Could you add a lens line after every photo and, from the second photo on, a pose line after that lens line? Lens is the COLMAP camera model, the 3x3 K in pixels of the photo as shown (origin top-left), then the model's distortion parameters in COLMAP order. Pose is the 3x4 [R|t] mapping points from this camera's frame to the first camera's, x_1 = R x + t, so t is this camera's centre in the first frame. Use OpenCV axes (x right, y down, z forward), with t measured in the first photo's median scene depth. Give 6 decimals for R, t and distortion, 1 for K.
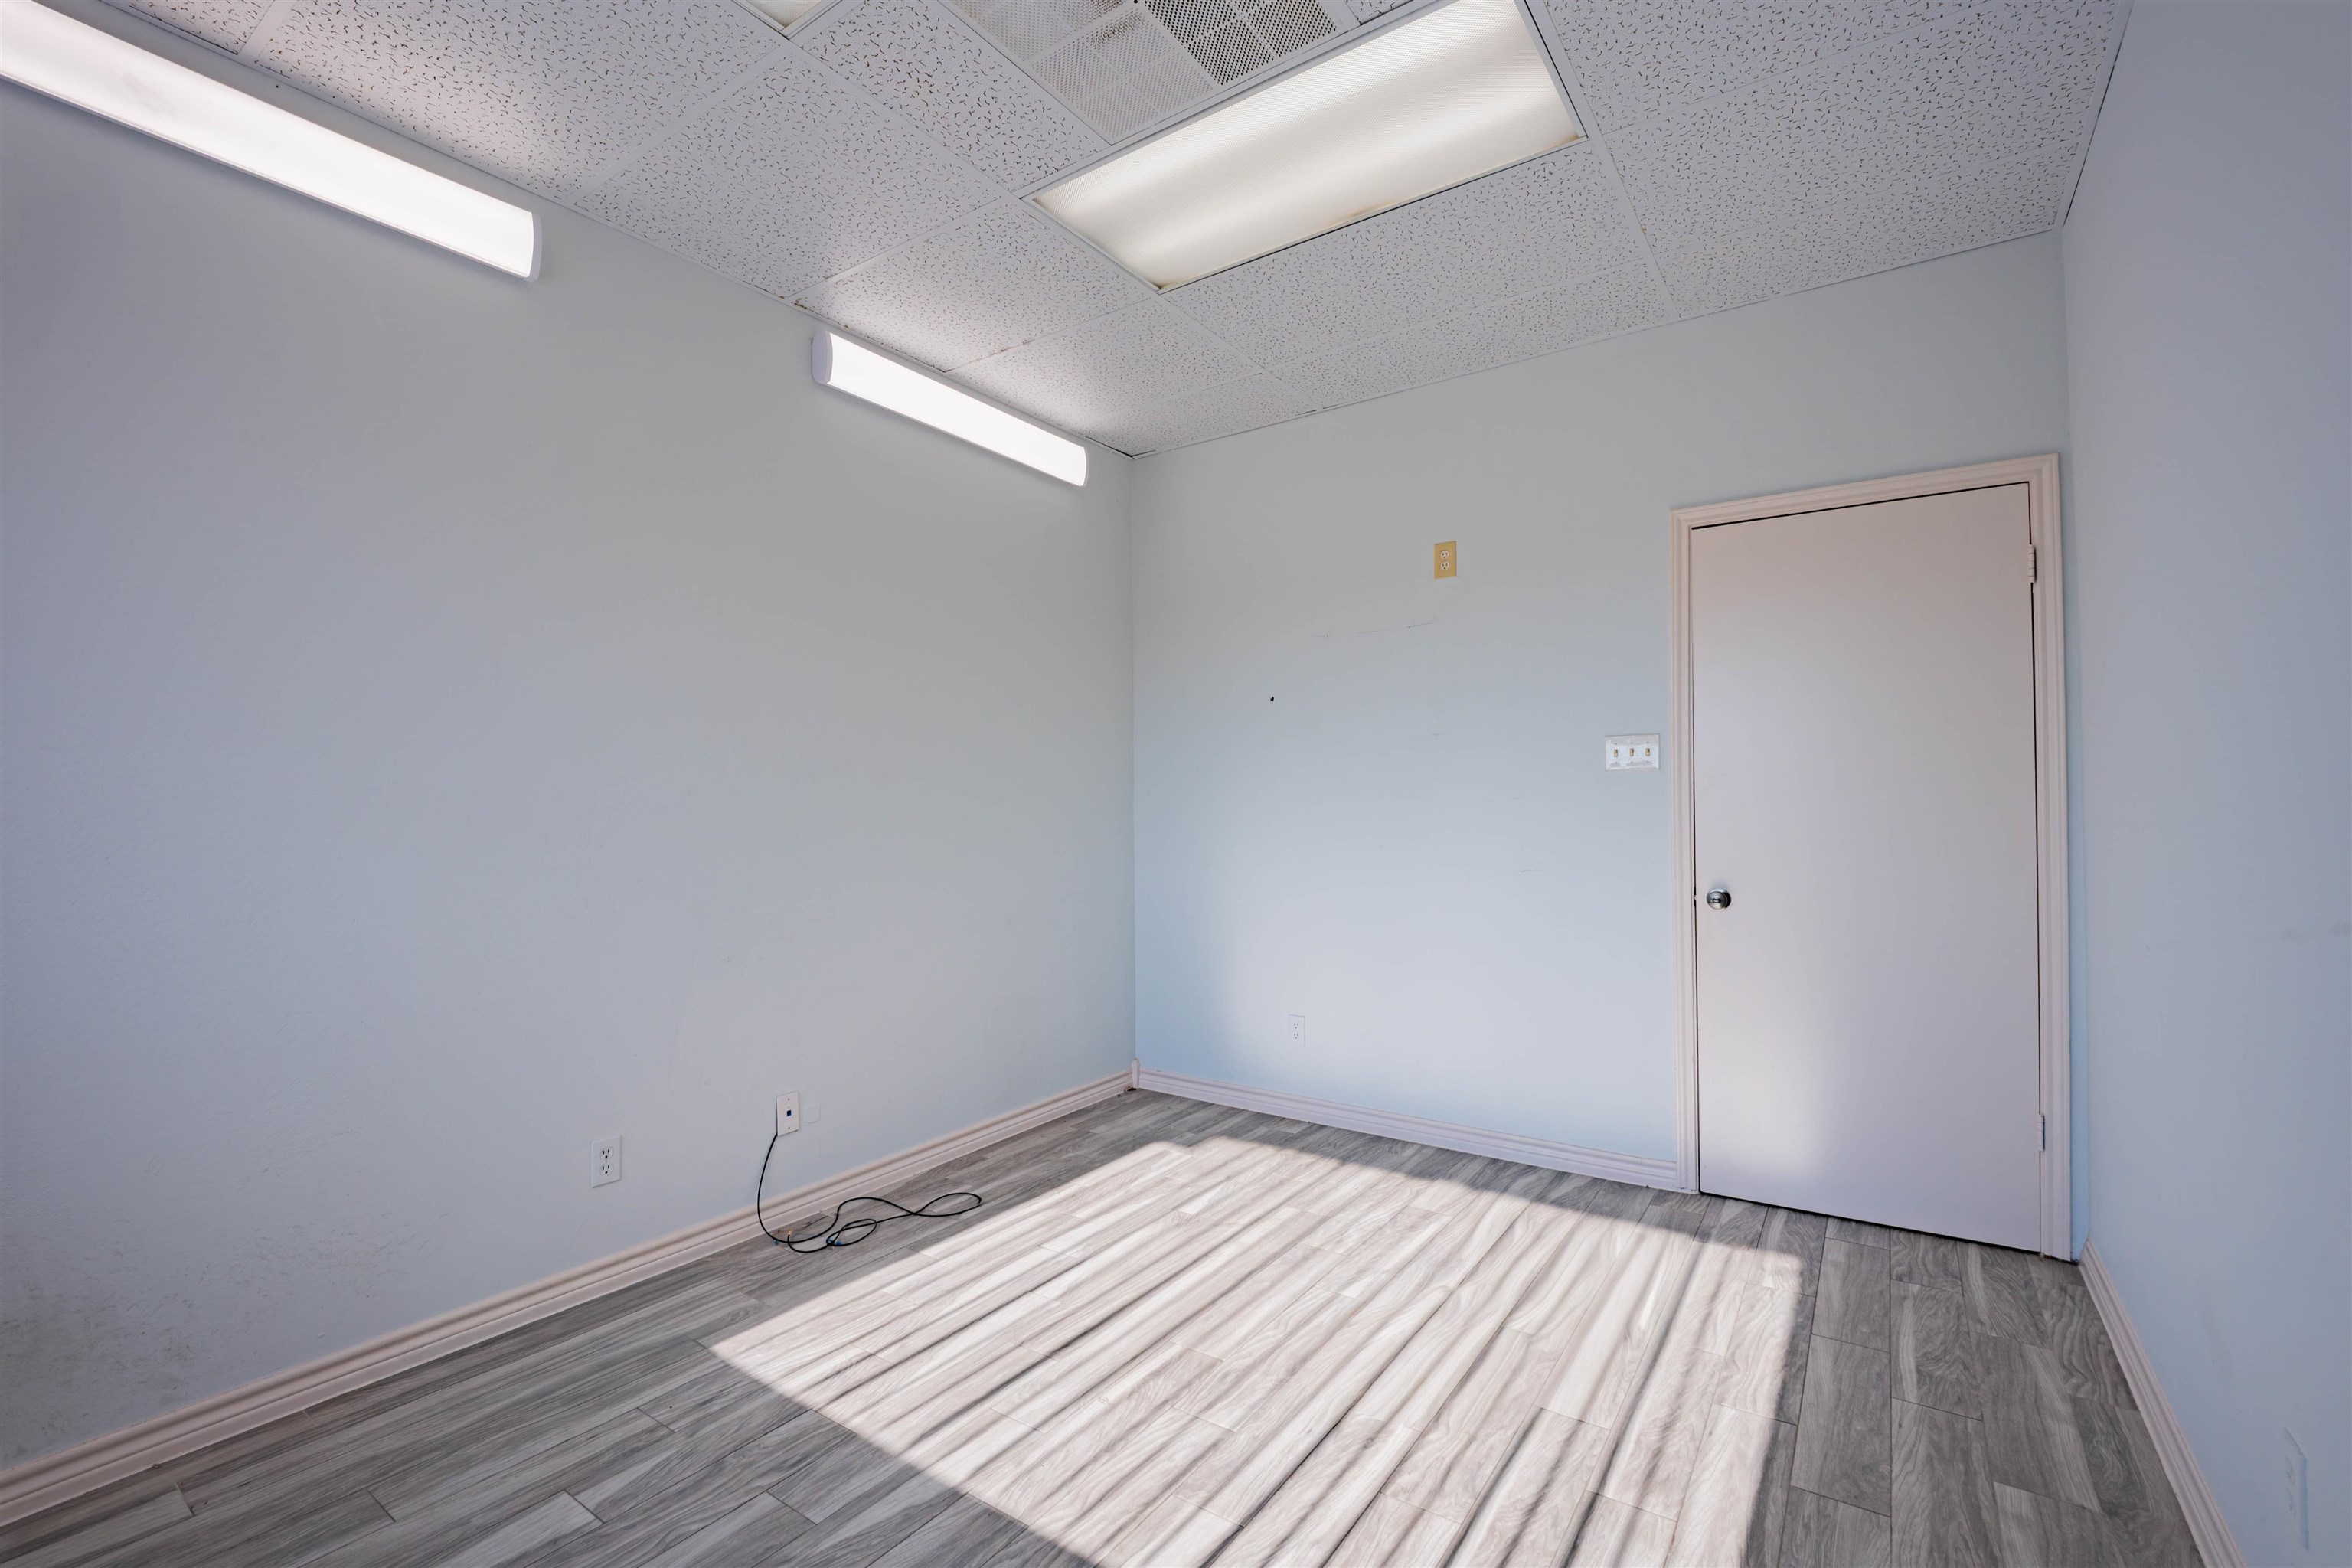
lens RADIAL K [[1008.2, 0, 1175.9], [0, 1008.2, 797.0], [0, 0, 1]] dist [-0.006233, -0.005088]
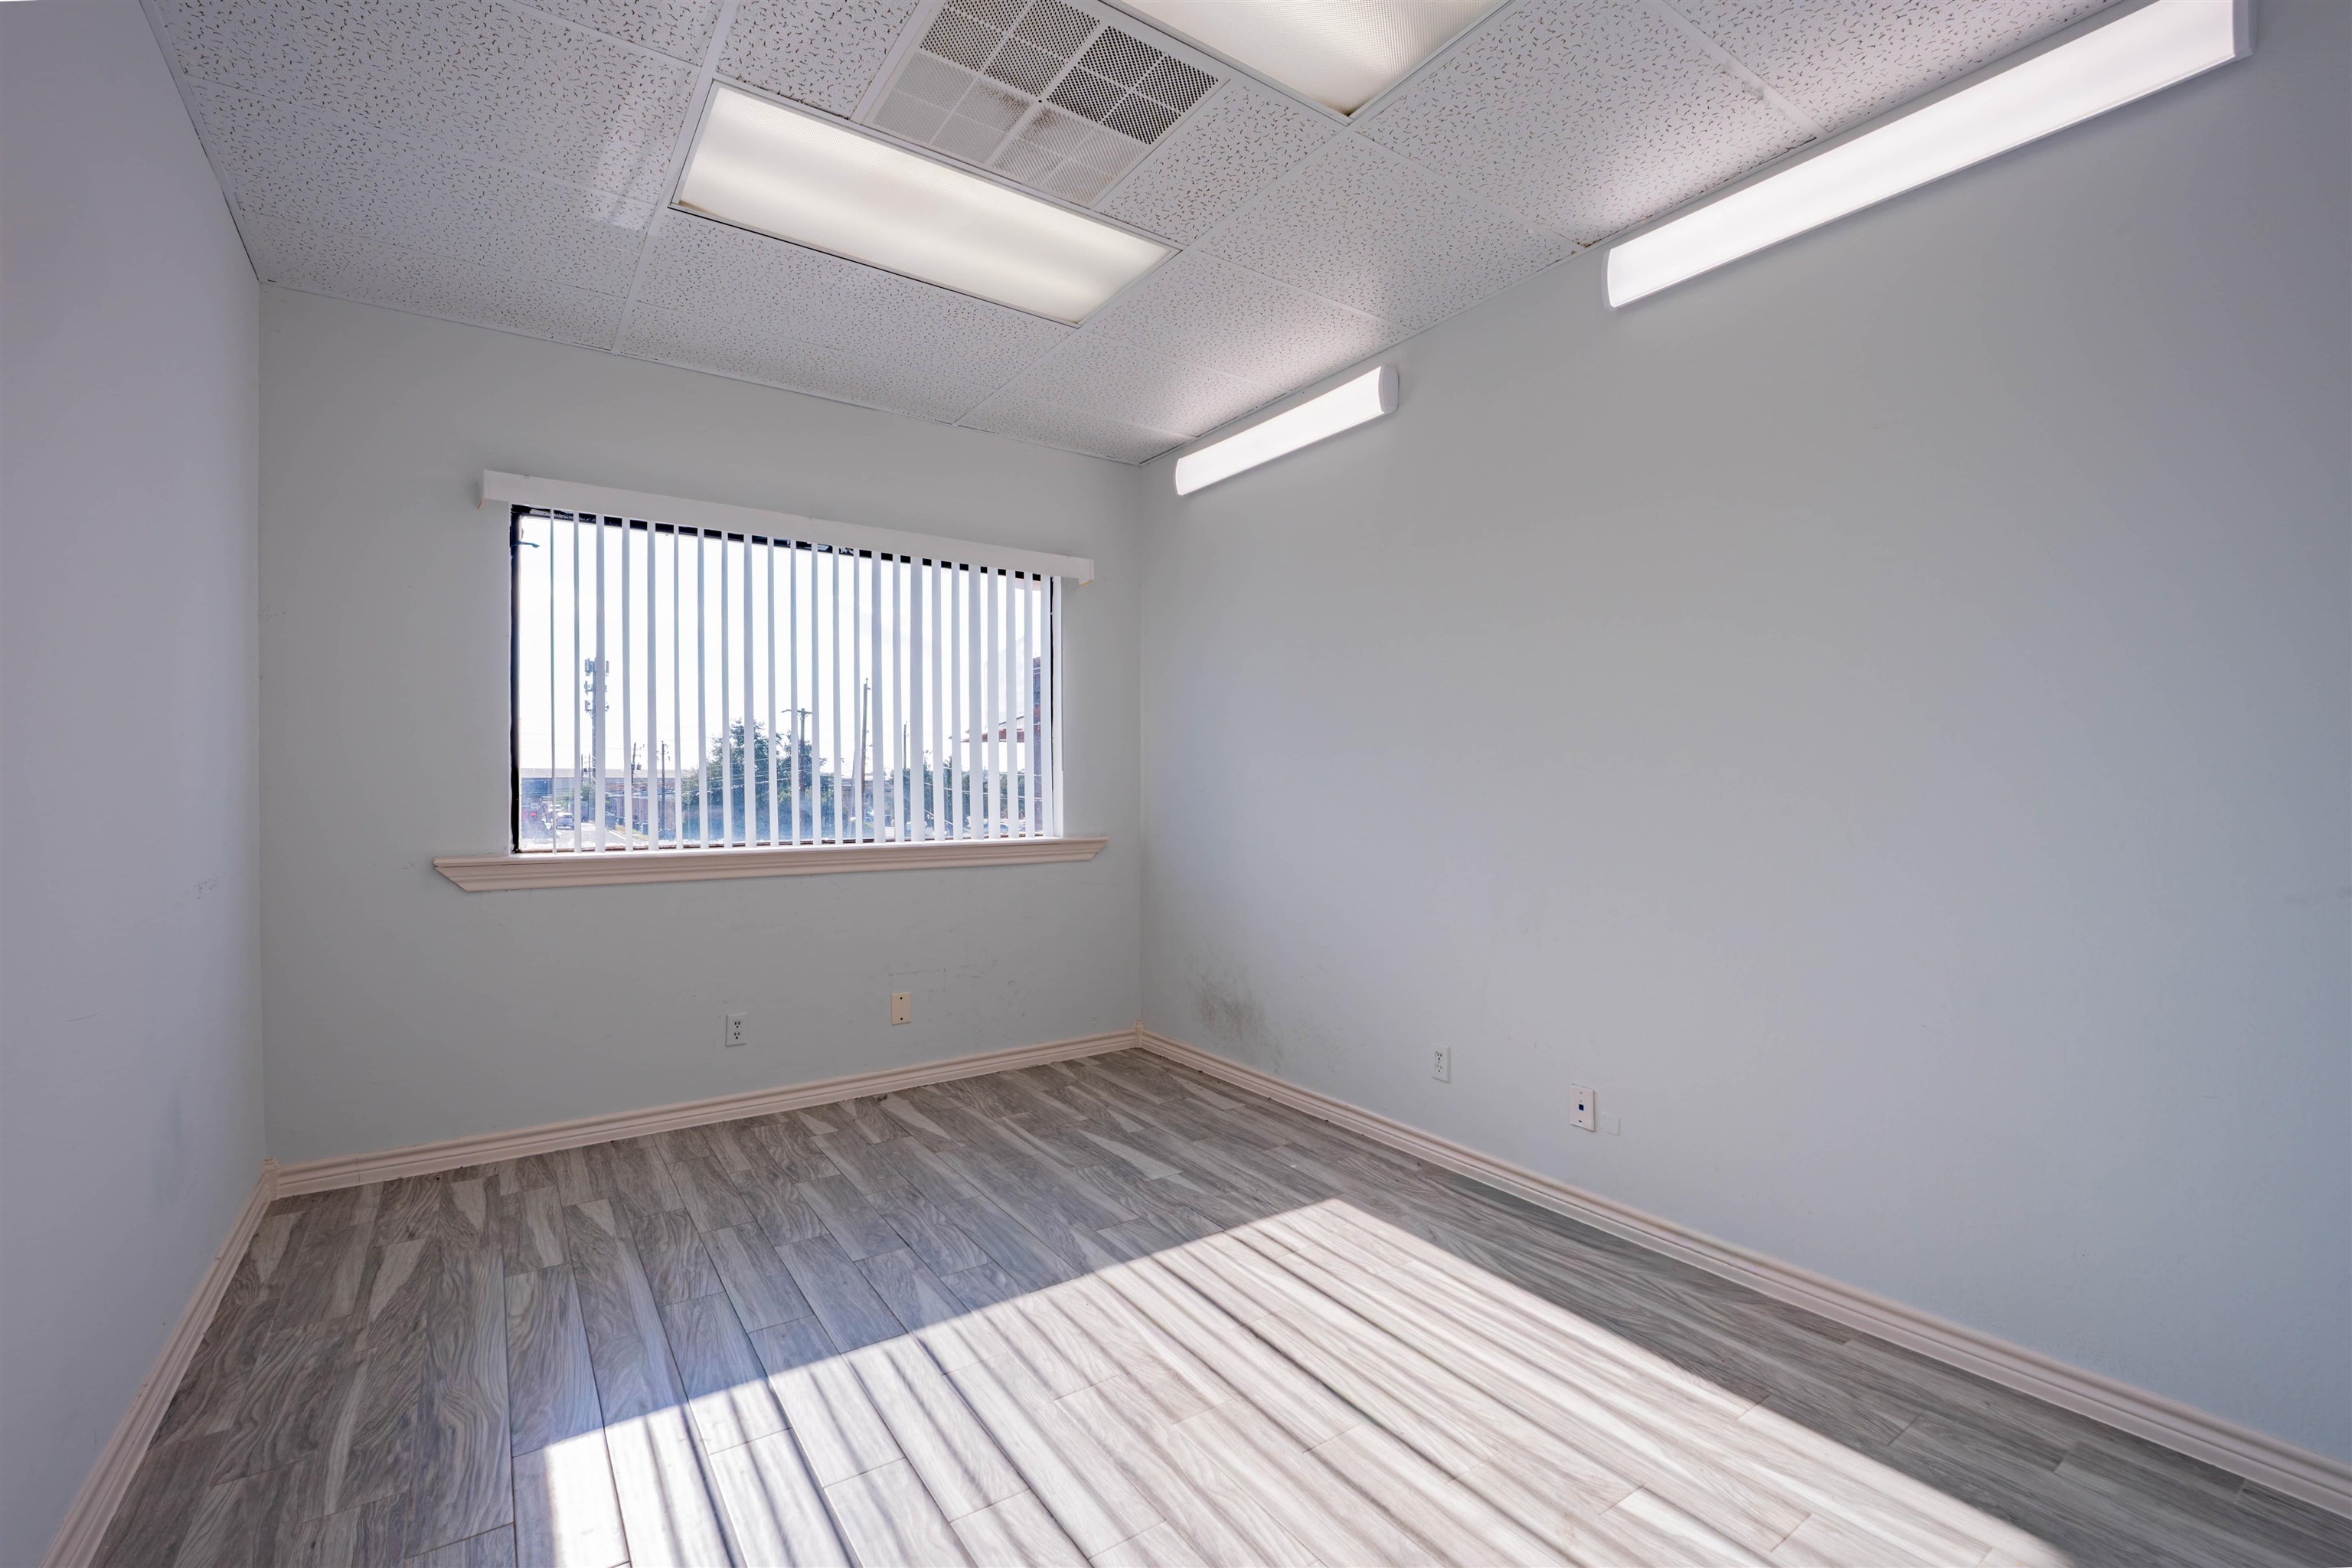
lens RADIAL K [[1008.2, 0, 1167.2], [0, 1008.2, 781.3], [0, 0, 1]] dist [-0.006233, -0.005088]
pose [[-0.348386, 0.005843, -0.937333, 0.896864], [0.006559, 0.999971, 0.003796, 0.002317], [0.937328, -0.004826, -0.348414, 1.355744]]
